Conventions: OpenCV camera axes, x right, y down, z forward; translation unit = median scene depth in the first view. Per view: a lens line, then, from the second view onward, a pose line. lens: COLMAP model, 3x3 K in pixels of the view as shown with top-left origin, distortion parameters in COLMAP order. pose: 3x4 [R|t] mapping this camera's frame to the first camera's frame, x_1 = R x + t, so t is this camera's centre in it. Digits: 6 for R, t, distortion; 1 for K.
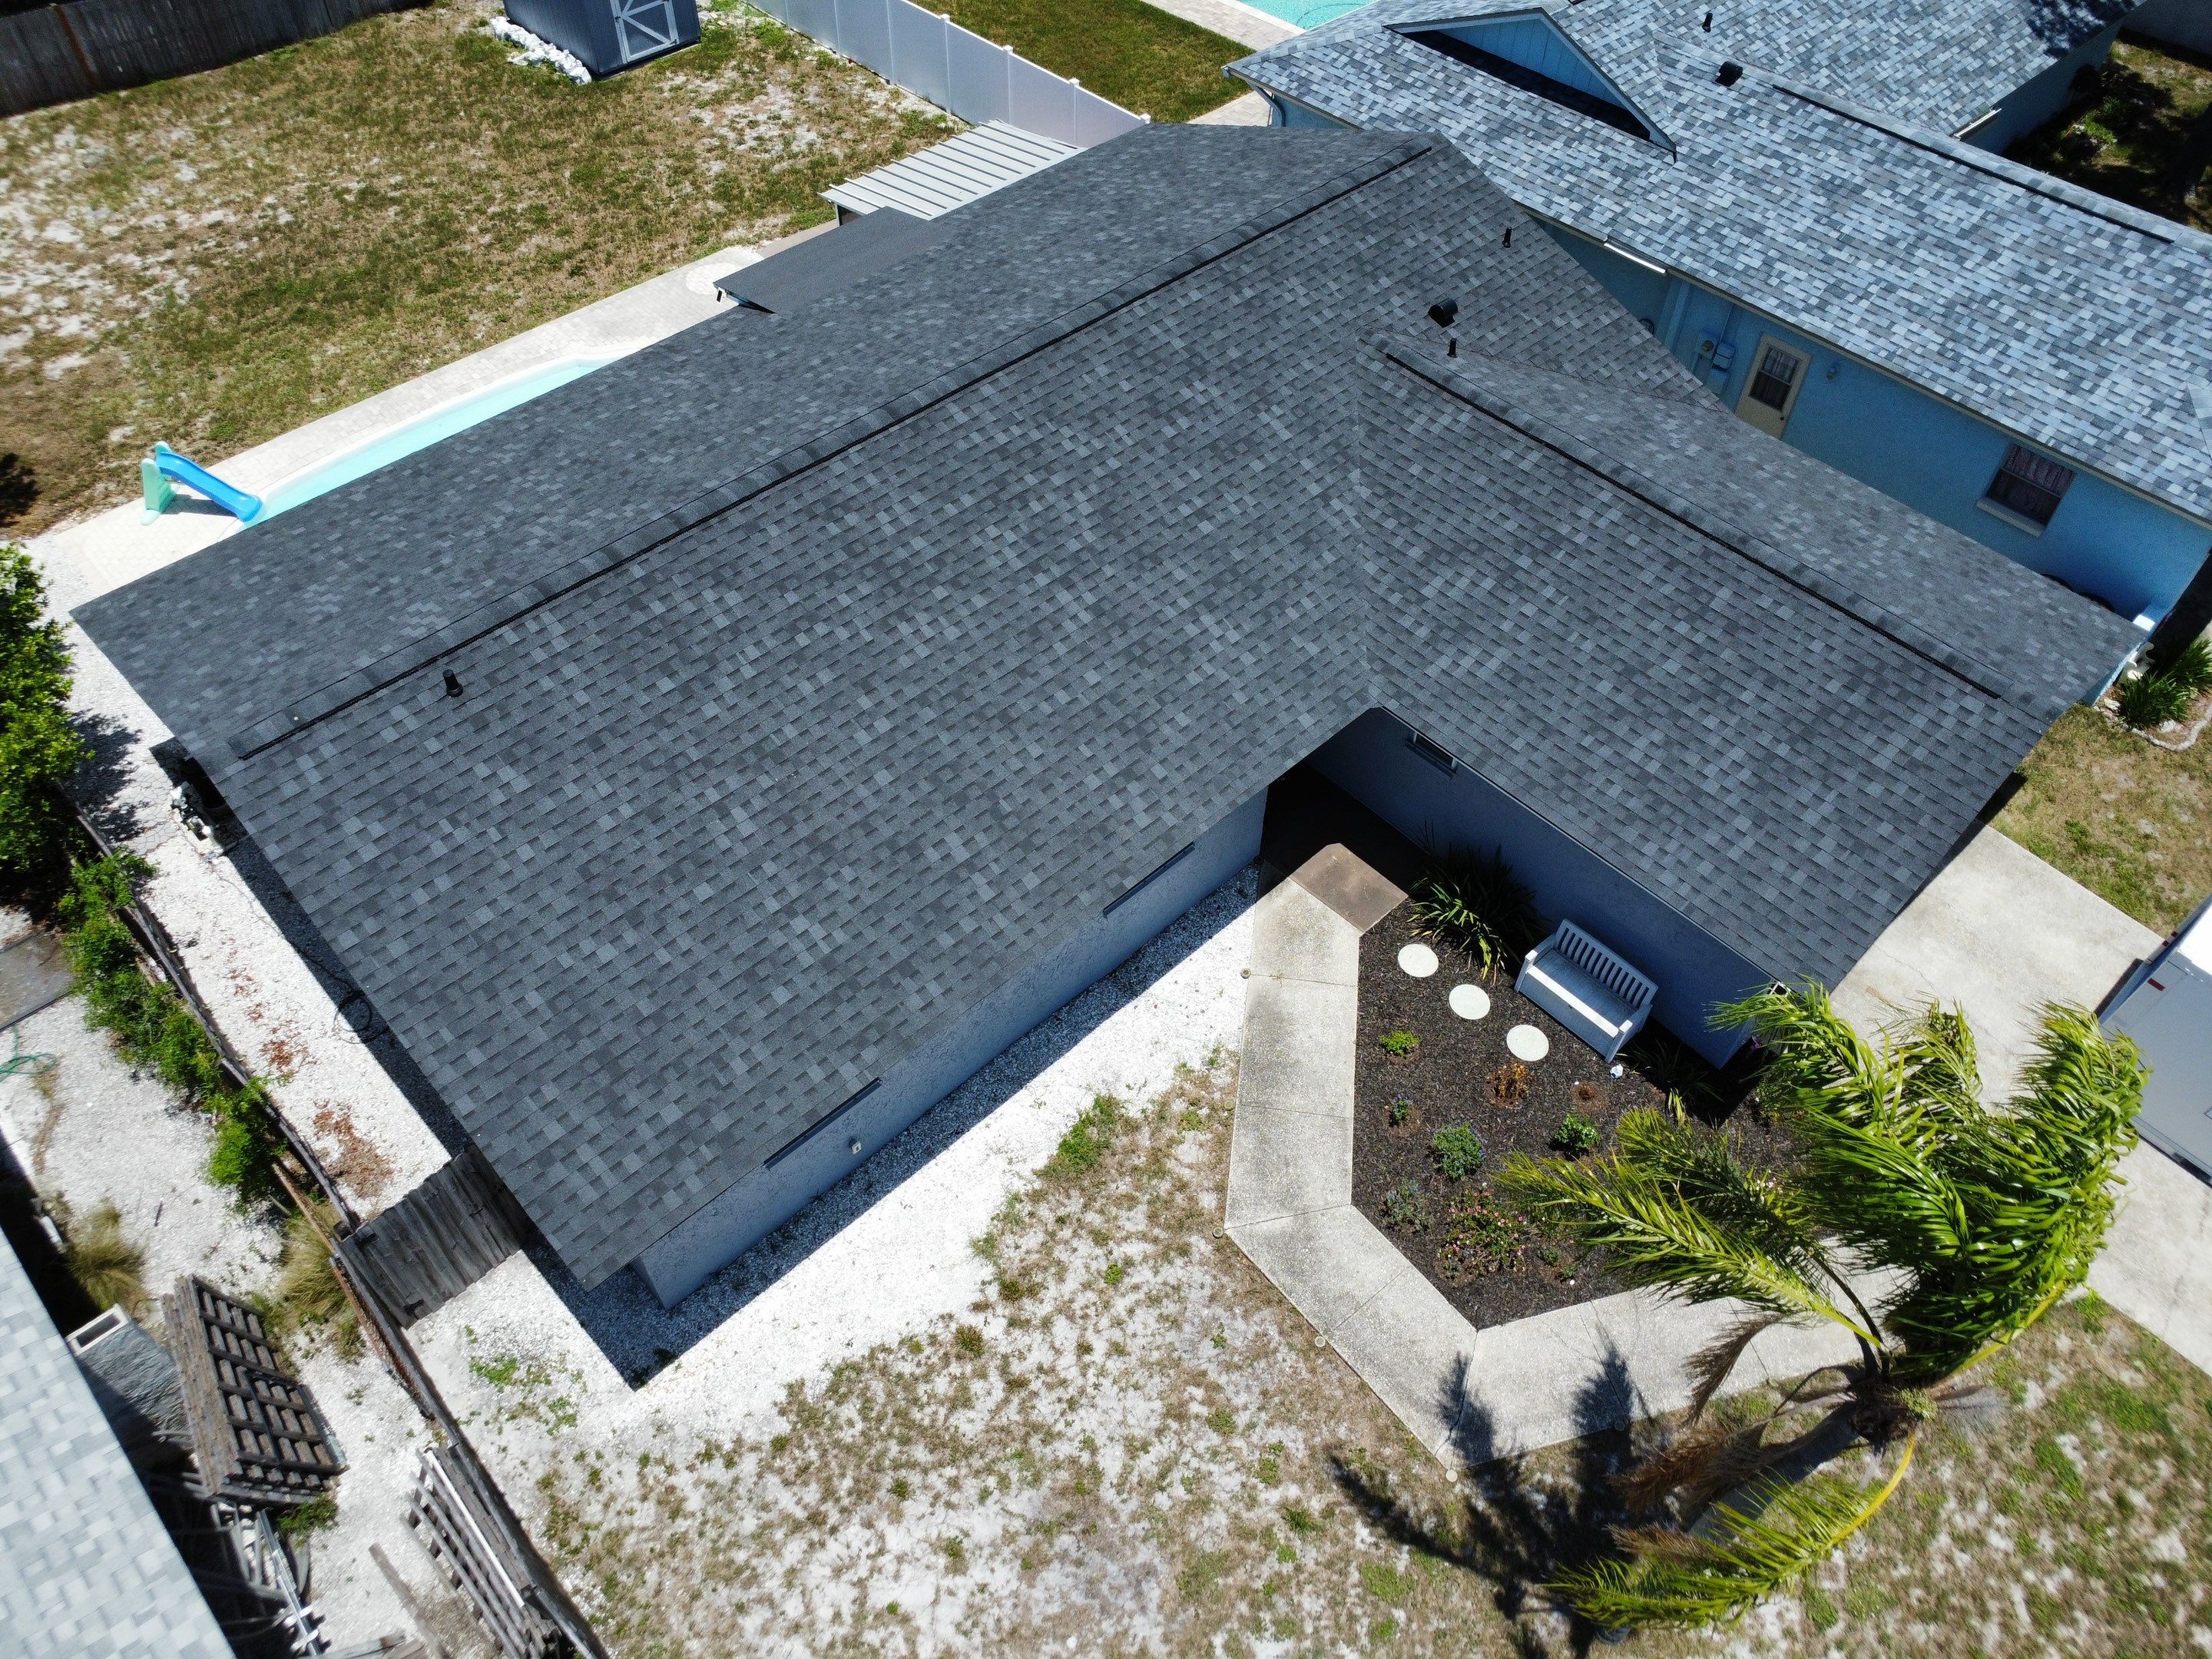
lens RADIAL K [[1607.8, 0, 1110.9], [0, 1607.8, 818.6], [0, 0, 1]] dist [-0.025724, -0.004335]
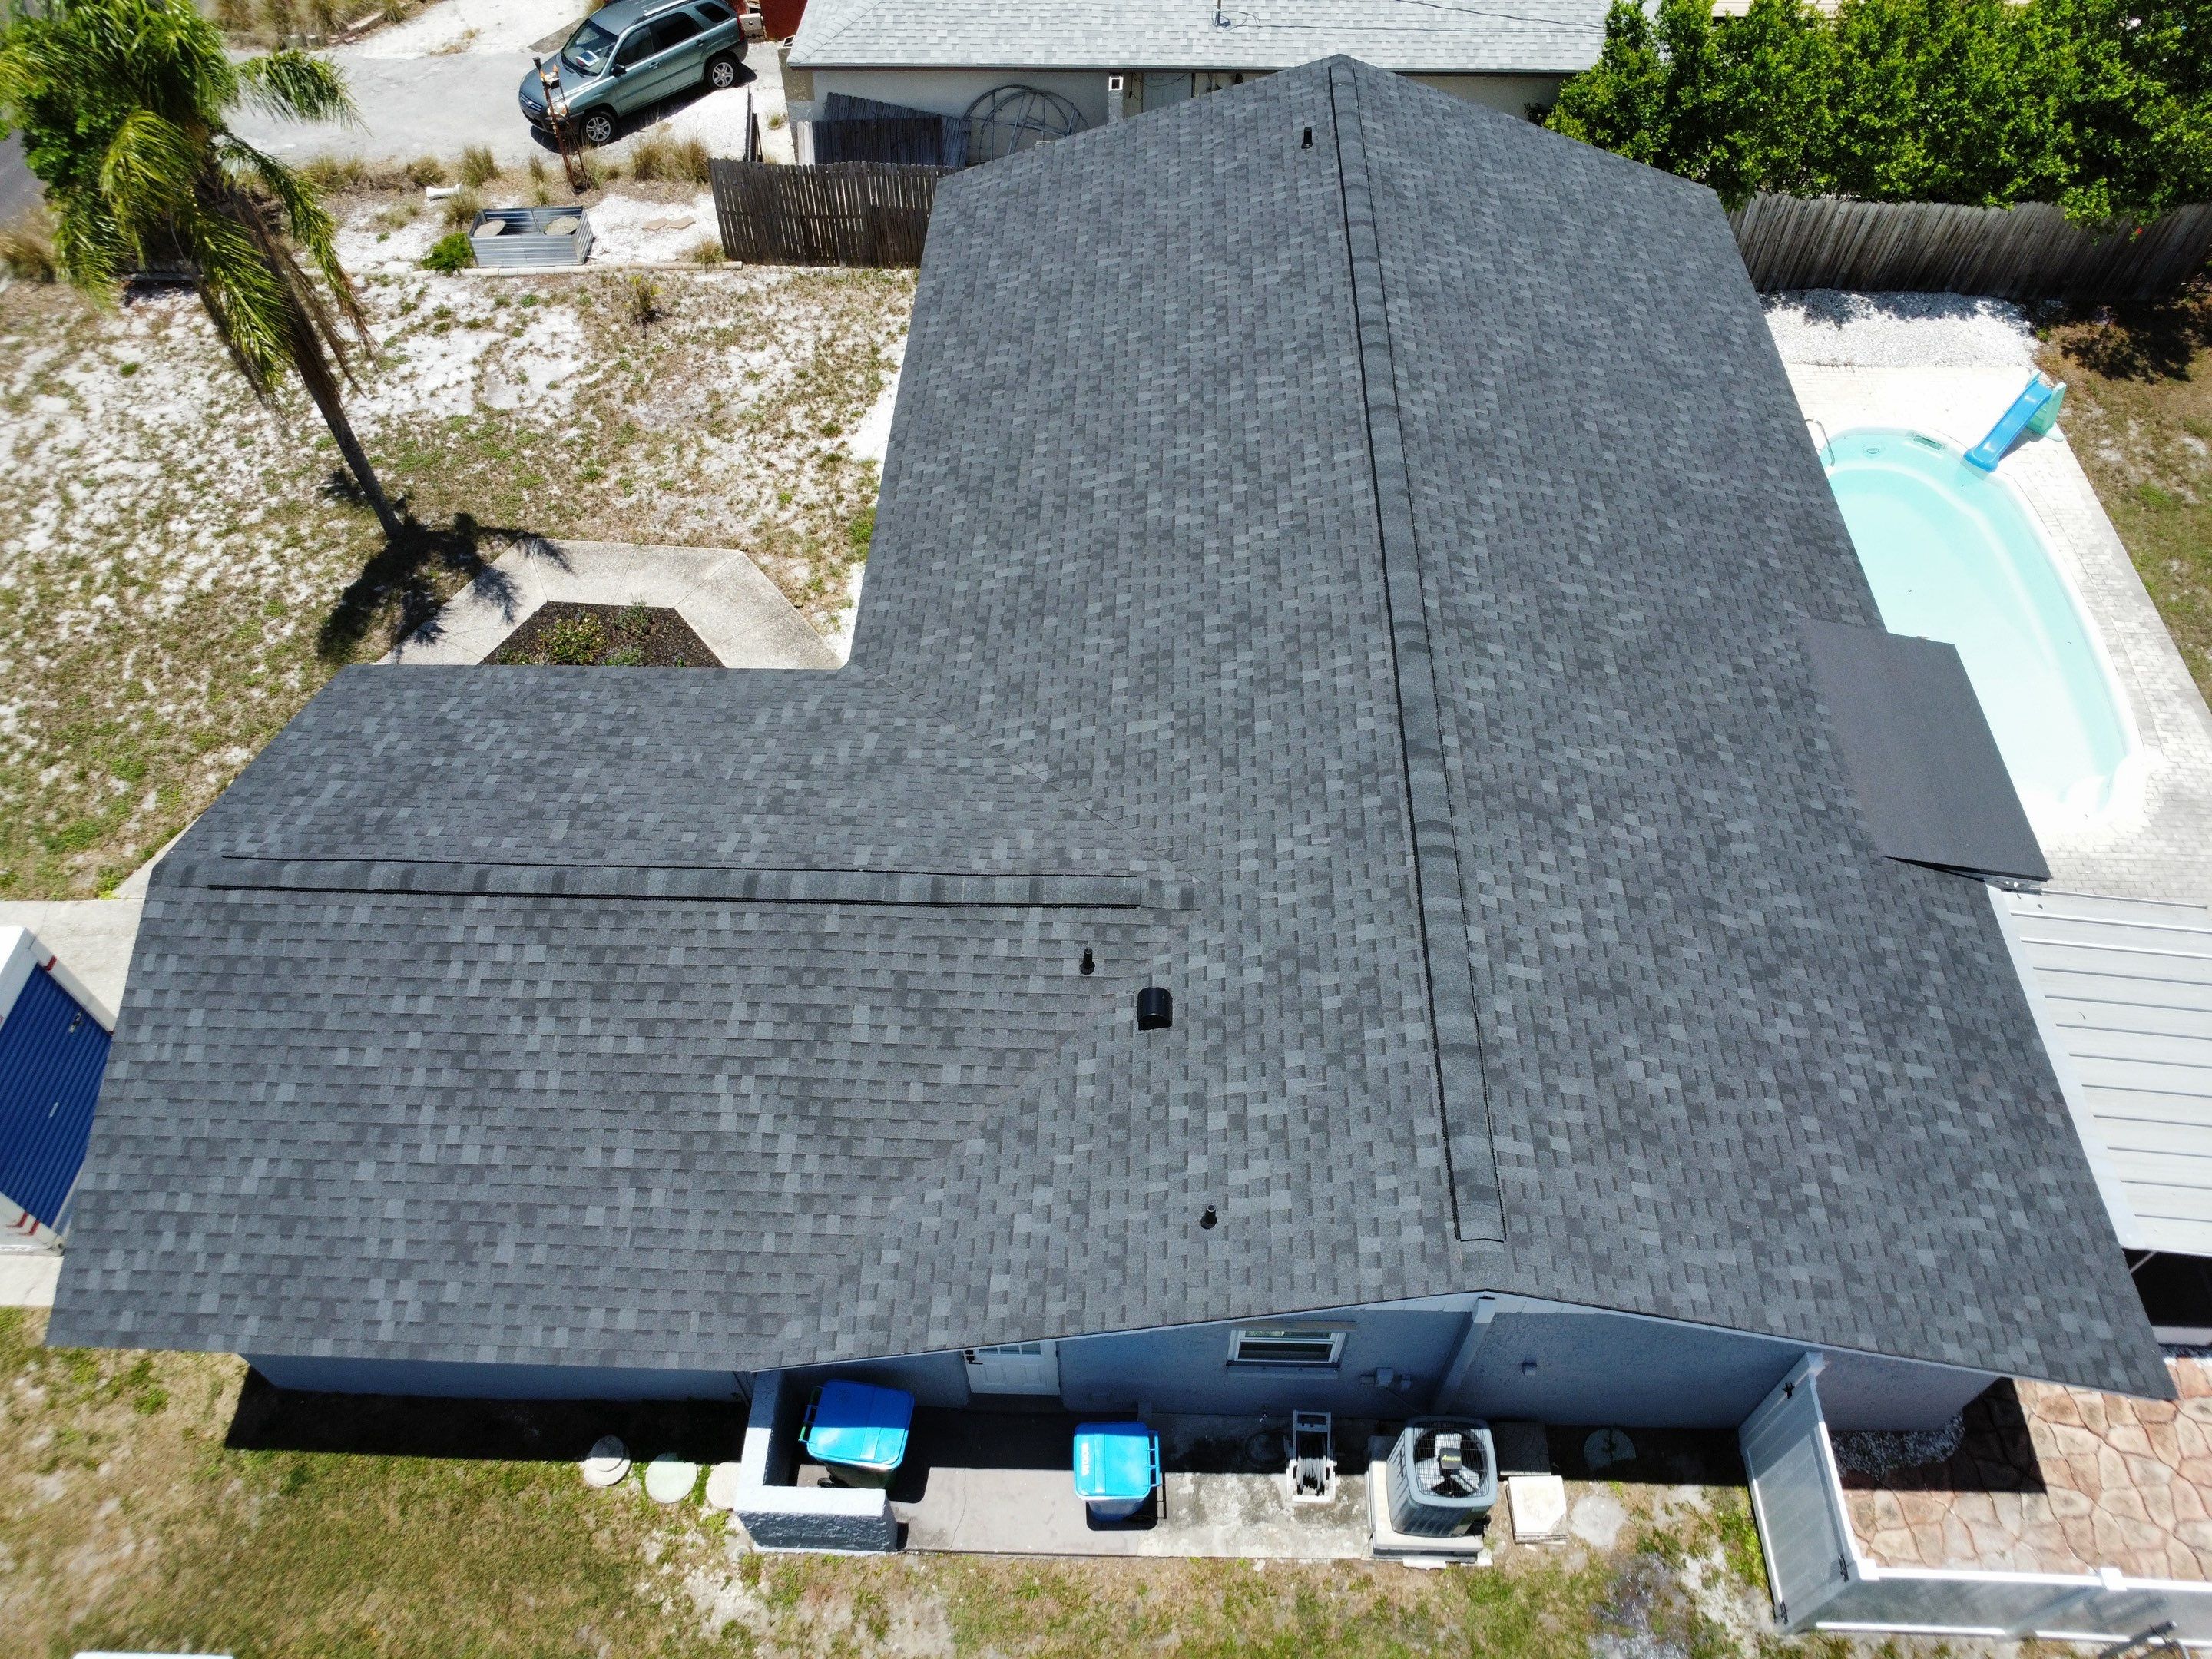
lens RADIAL K [[1607.8, 0, 1106.3], [0, 1607.8, 826.7], [0, 0, 1]] dist [-0.025724, -0.004335]
pose [[-0.710140, 0.544459, -0.446391, 0.518139], [-0.538001, -0.010659, 0.842877, -0.936061], [0.454154, 0.838720, 0.300489, 0.824184]]
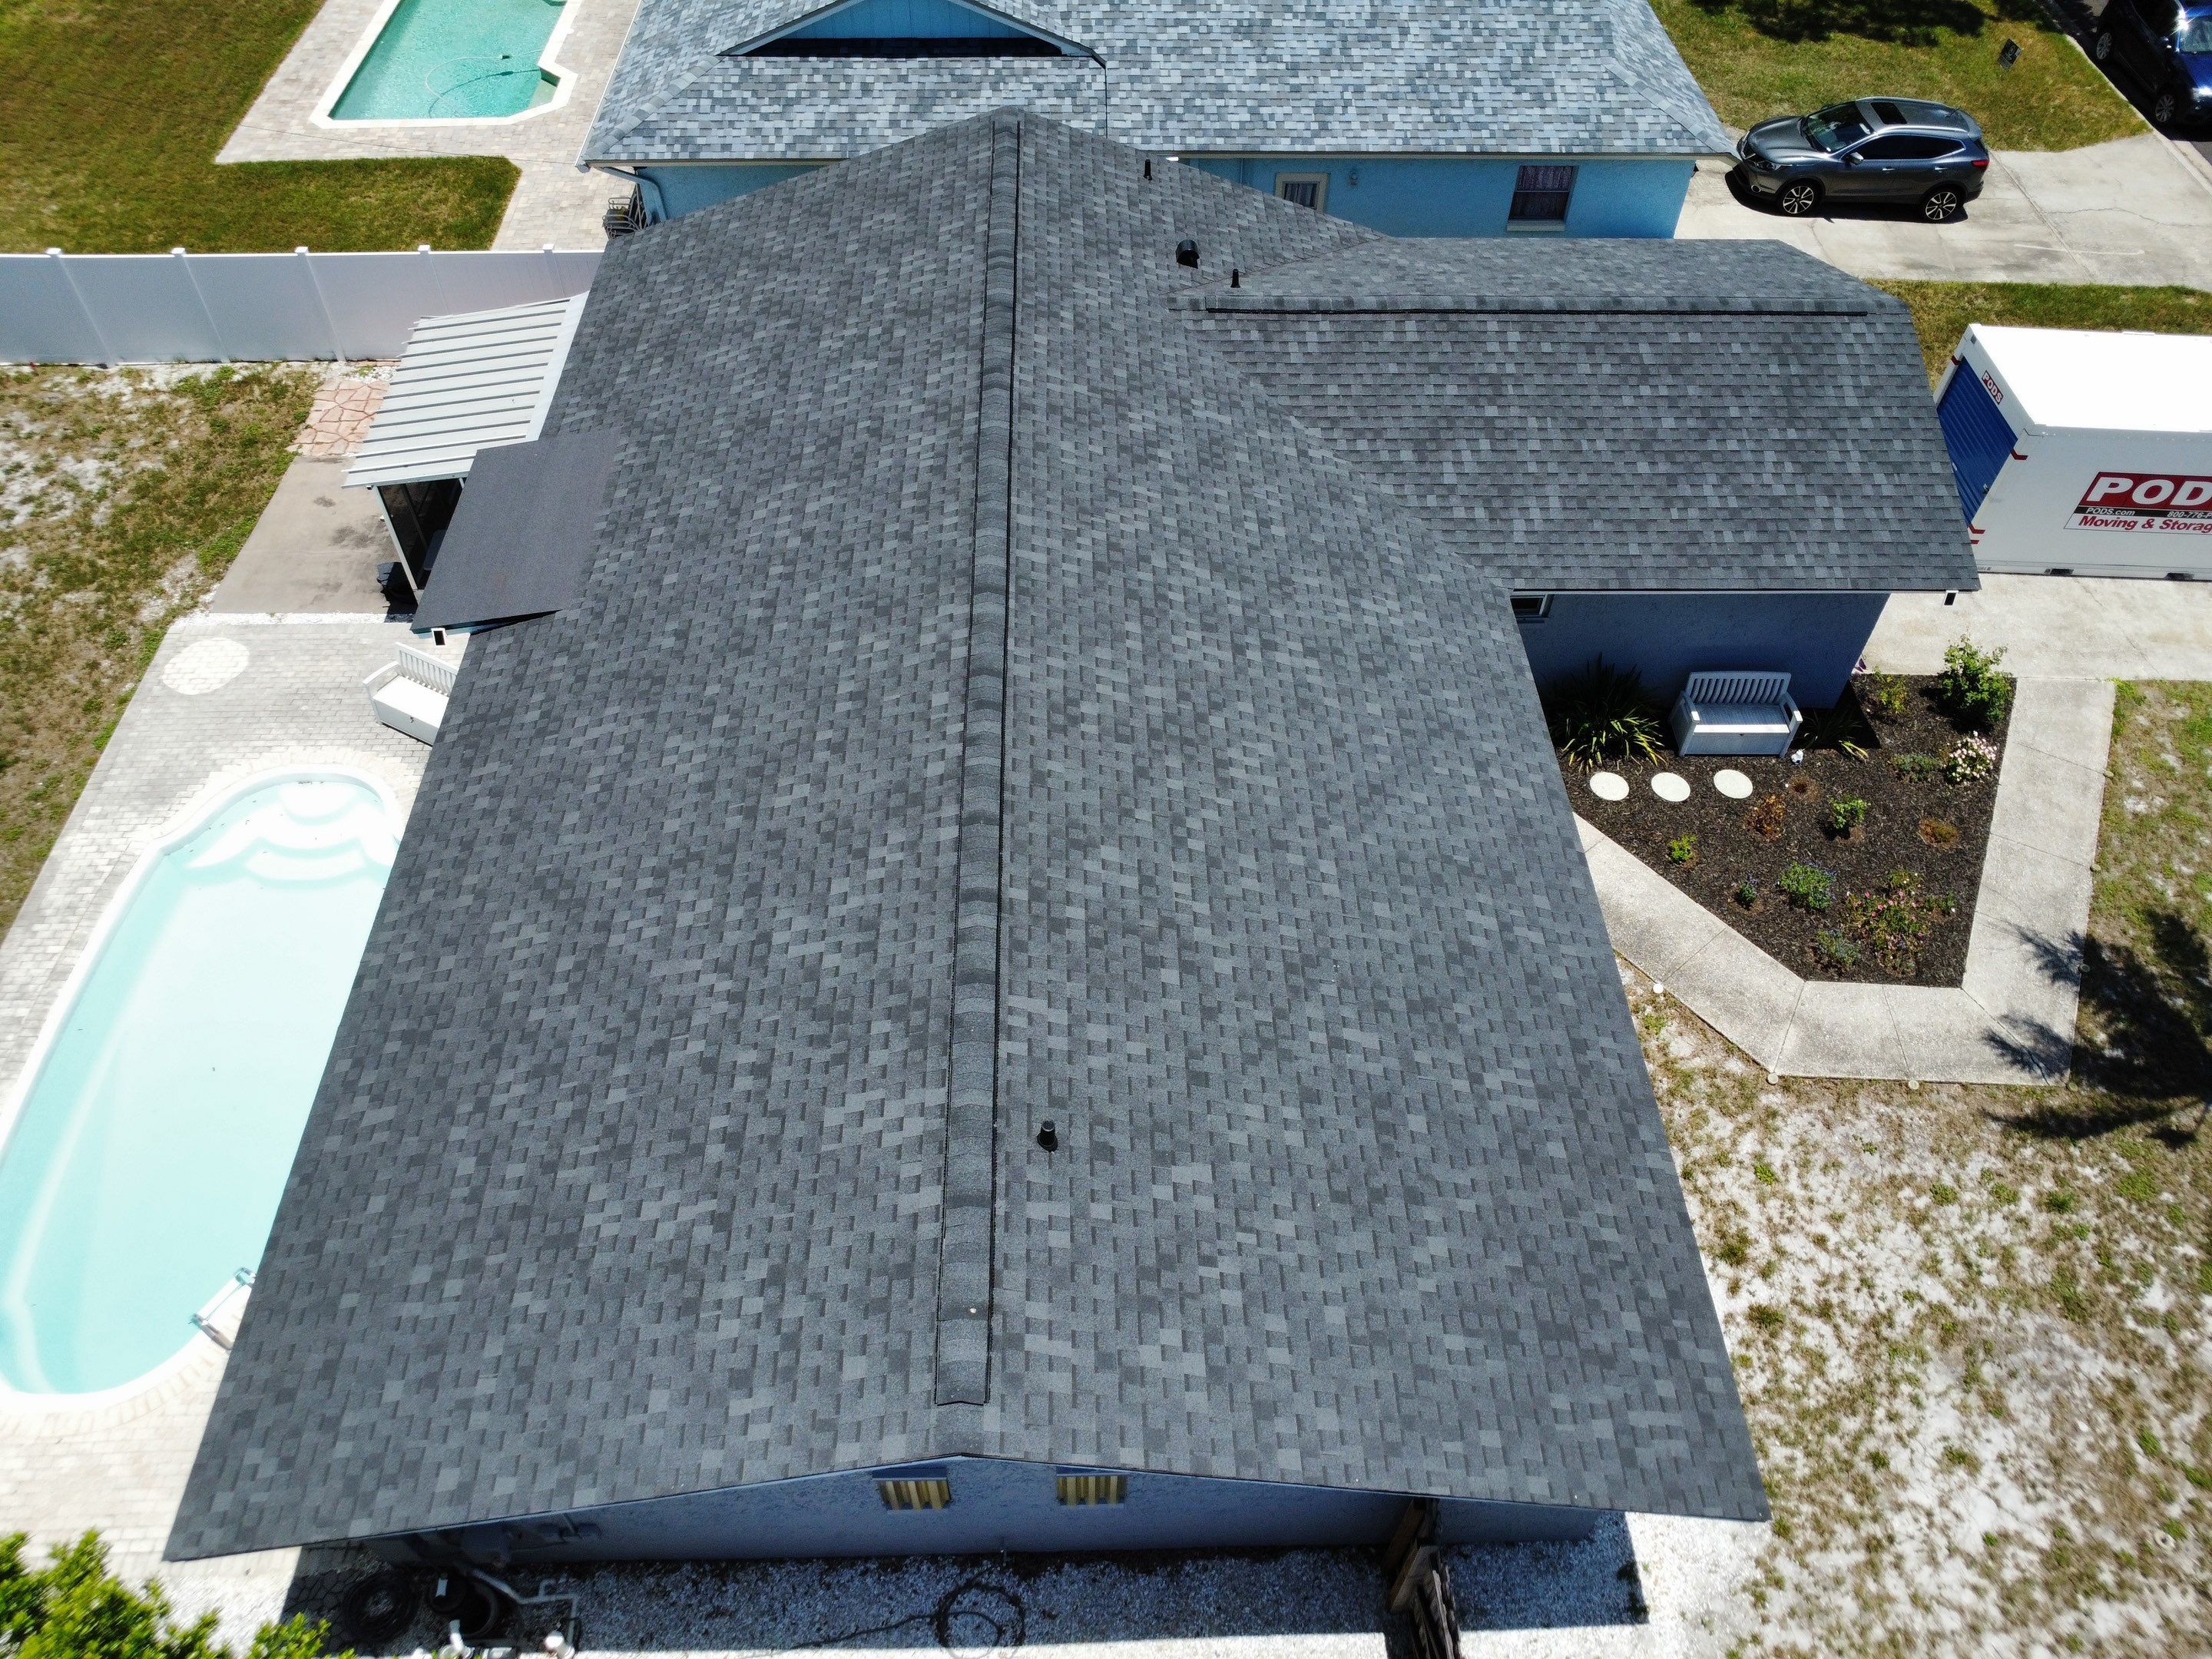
lens RADIAL K [[1607.8, 0, 1108.3], [0, 1607.8, 820.1], [0, 0, 1]] dist [-0.025724, -0.004335]
pose [[0.667098, -0.564843, 0.485730, -0.550307], [0.562285, 0.809474, 0.169079, -0.255792], [-0.488689, 0.160326, 0.857601, 0.268504]]
